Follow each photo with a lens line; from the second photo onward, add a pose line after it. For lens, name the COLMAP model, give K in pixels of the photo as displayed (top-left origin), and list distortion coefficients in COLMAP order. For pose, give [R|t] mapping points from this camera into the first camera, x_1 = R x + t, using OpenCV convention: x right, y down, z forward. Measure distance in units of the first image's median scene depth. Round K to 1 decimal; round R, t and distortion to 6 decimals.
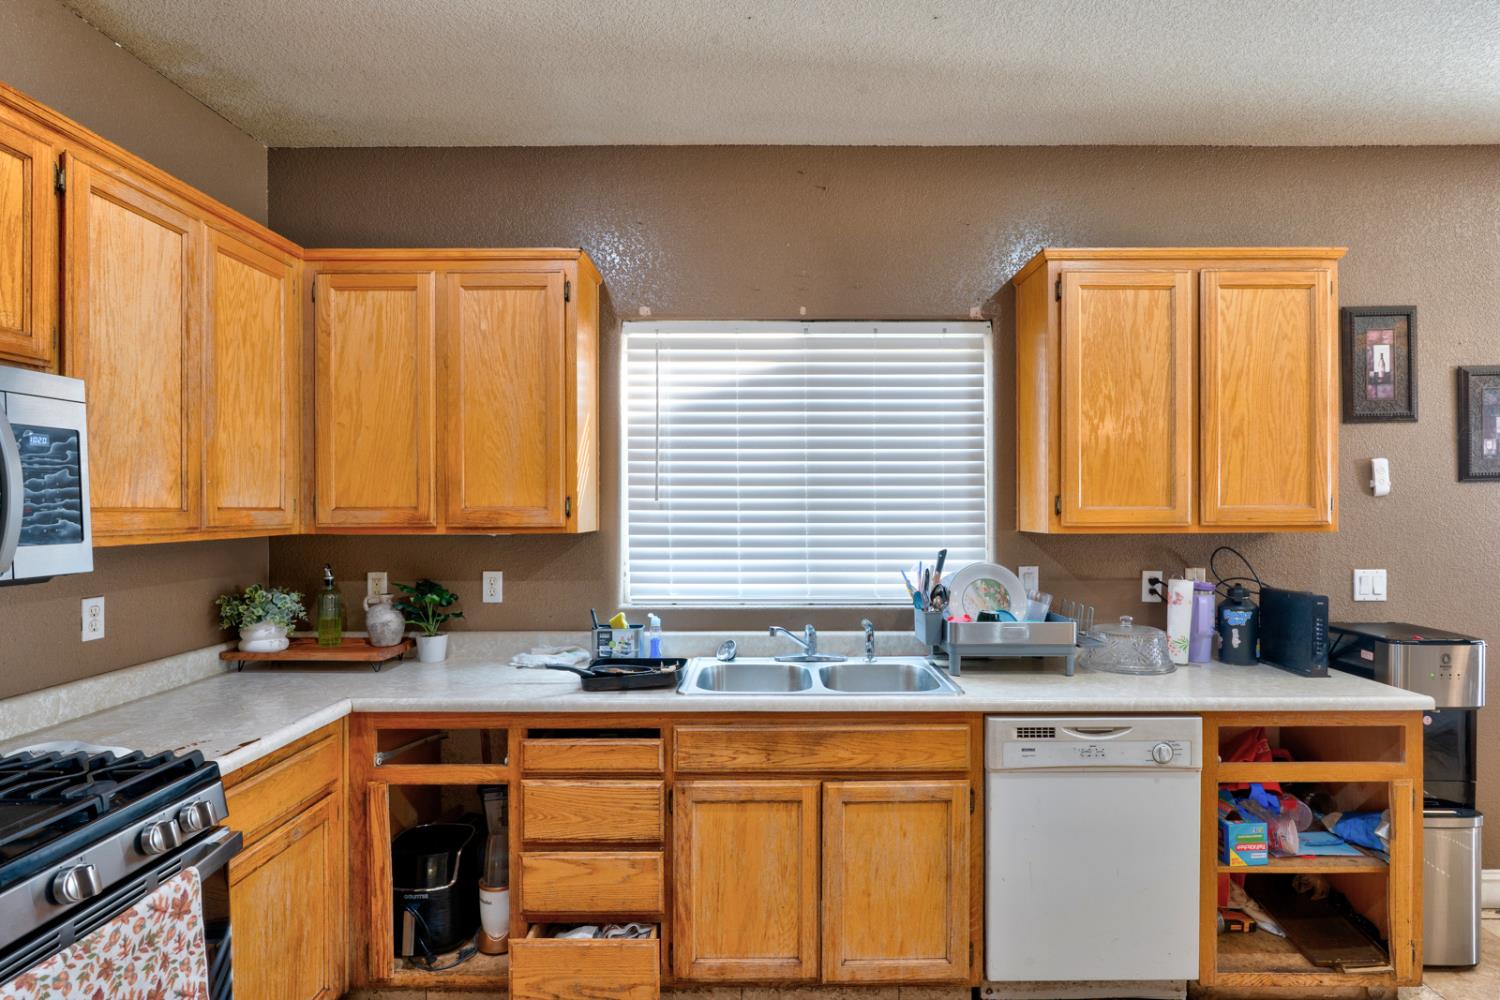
lens RADIAL K [[797.7, 0, 770.3], [0, 797.7, 510.7], [0, 0, 1]] dist [-0.002832, 0.000095]
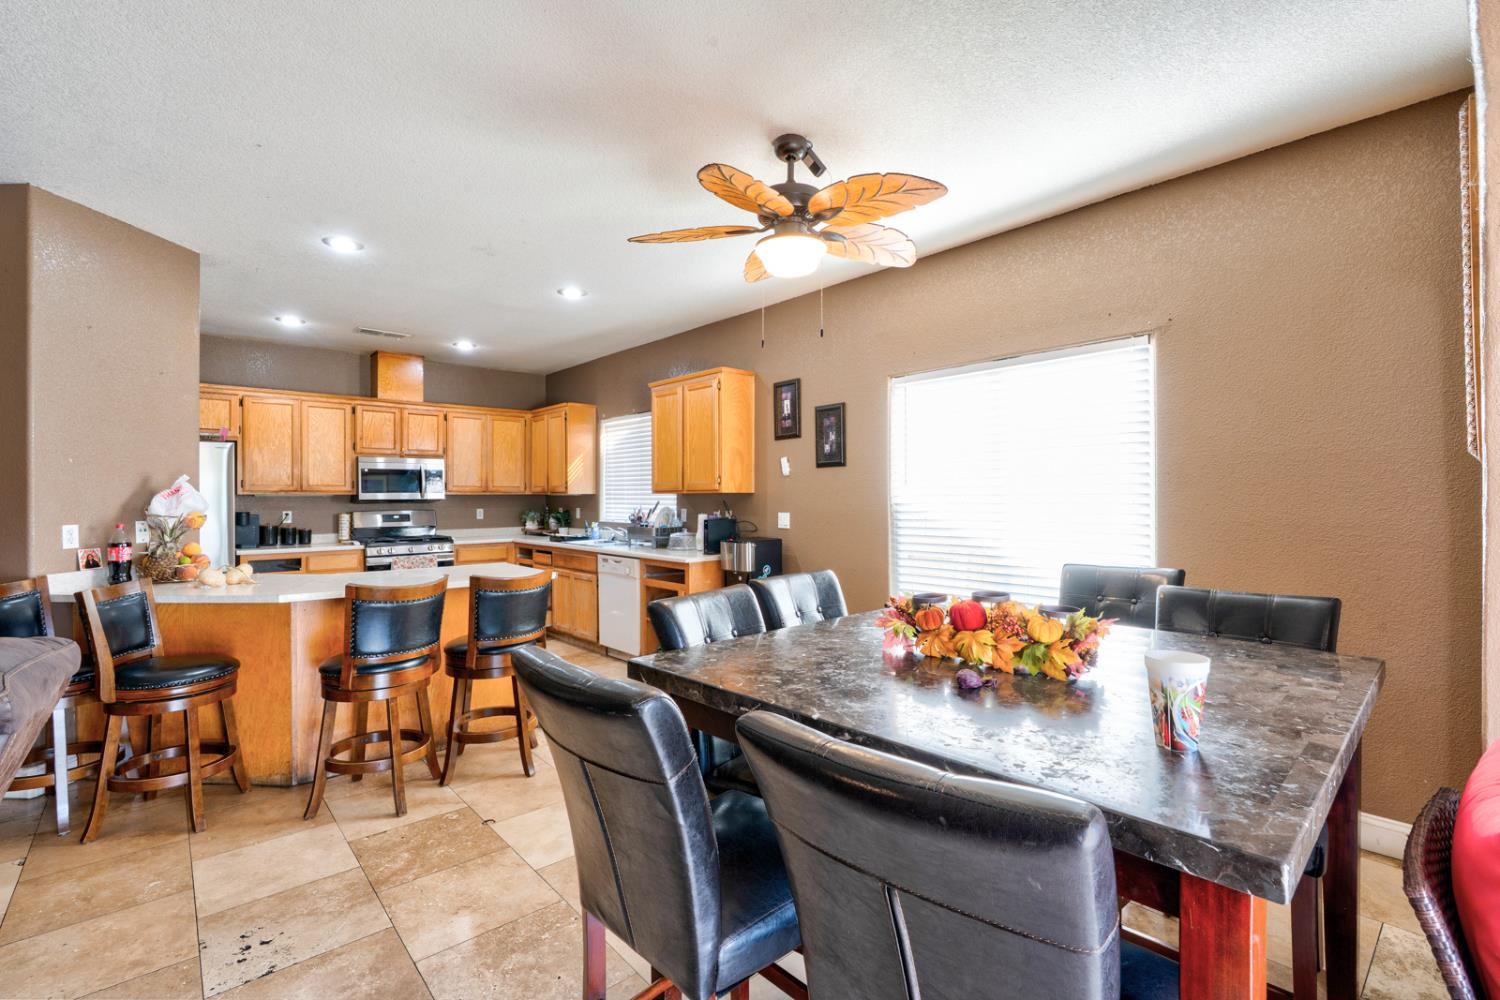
lens RADIAL K [[680.7, 0, 750.0], [0, 680.7, 500.0], [0, 0, 1]] dist [0.000106, 0.000483]
pose [[0.659654, 0.004701, -0.751555, 2.234434], [-0.001474, 0.999987, 0.004961, 0.037976], [0.751568, -0.002165, 0.659652, -0.217478]]
